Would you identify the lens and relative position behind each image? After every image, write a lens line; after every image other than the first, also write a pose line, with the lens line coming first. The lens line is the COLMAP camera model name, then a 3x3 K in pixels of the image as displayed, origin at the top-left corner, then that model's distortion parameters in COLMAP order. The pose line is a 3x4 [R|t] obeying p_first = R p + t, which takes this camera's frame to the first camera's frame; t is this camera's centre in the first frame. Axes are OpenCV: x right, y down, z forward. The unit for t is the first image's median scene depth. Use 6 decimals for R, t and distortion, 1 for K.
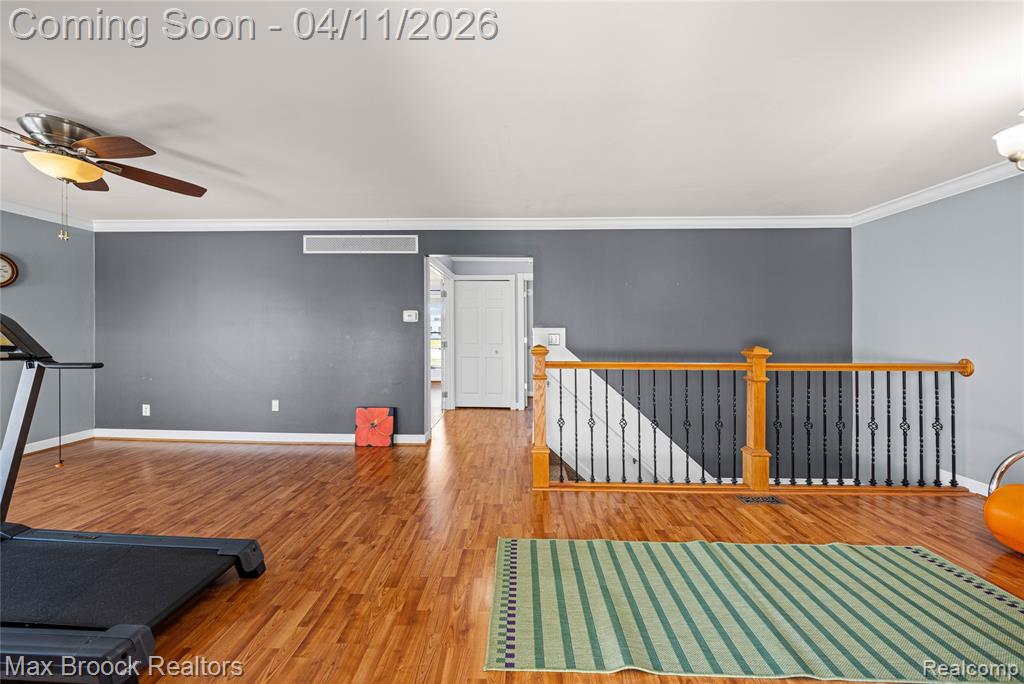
lens RADIAL K [[351.9, 0, 510.0], [0, 351.9, 333.3], [0, 0, 1]] dist [-0.006739, 0.000445]
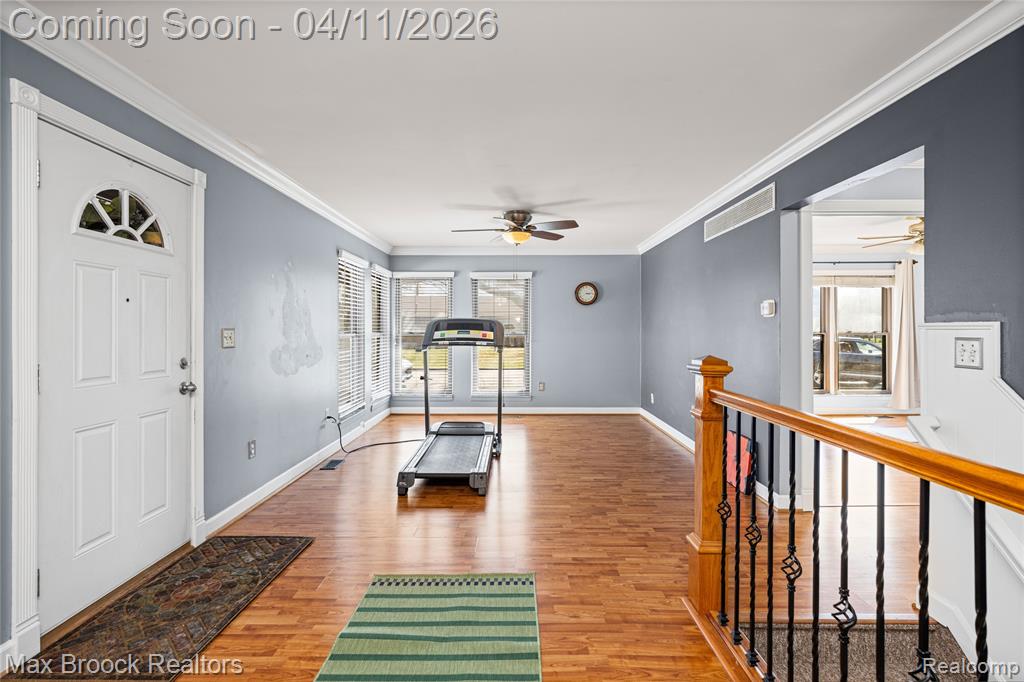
lens RADIAL K [[492.2, 0, 514.5], [0, 492.2, 329.9], [0, 0, 1]] dist [-0.001390, -0.000279]
pose [[0.025742, -0.004934, -0.999656, 0.861935], [-0.006778, 0.999964, -0.005110, -0.000140], [0.999646, 0.006907, 0.025708, 0.679824]]
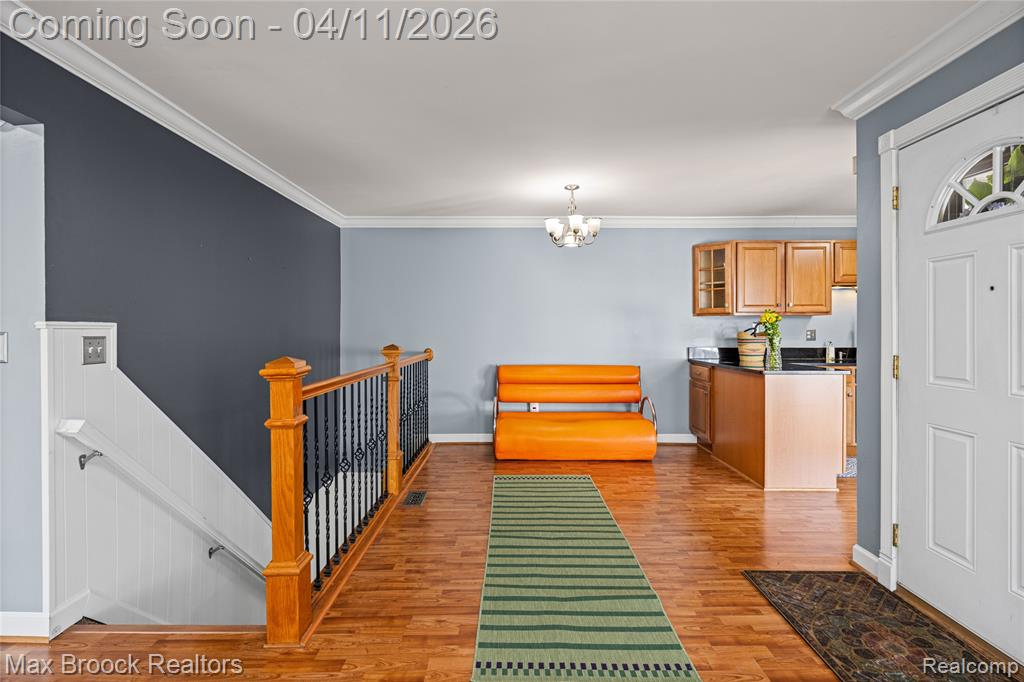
lens RADIAL K [[492.2, 0, 512.0], [0, 492.2, 330.1], [0, 0, 1]] dist [-0.001390, -0.000279]
pose [[-0.026172, -0.006094, 0.999639, -0.628914], [0.009862, 0.999931, 0.006354, -0.005912], [-0.999609, 0.010024, -0.026110, 0.702379]]
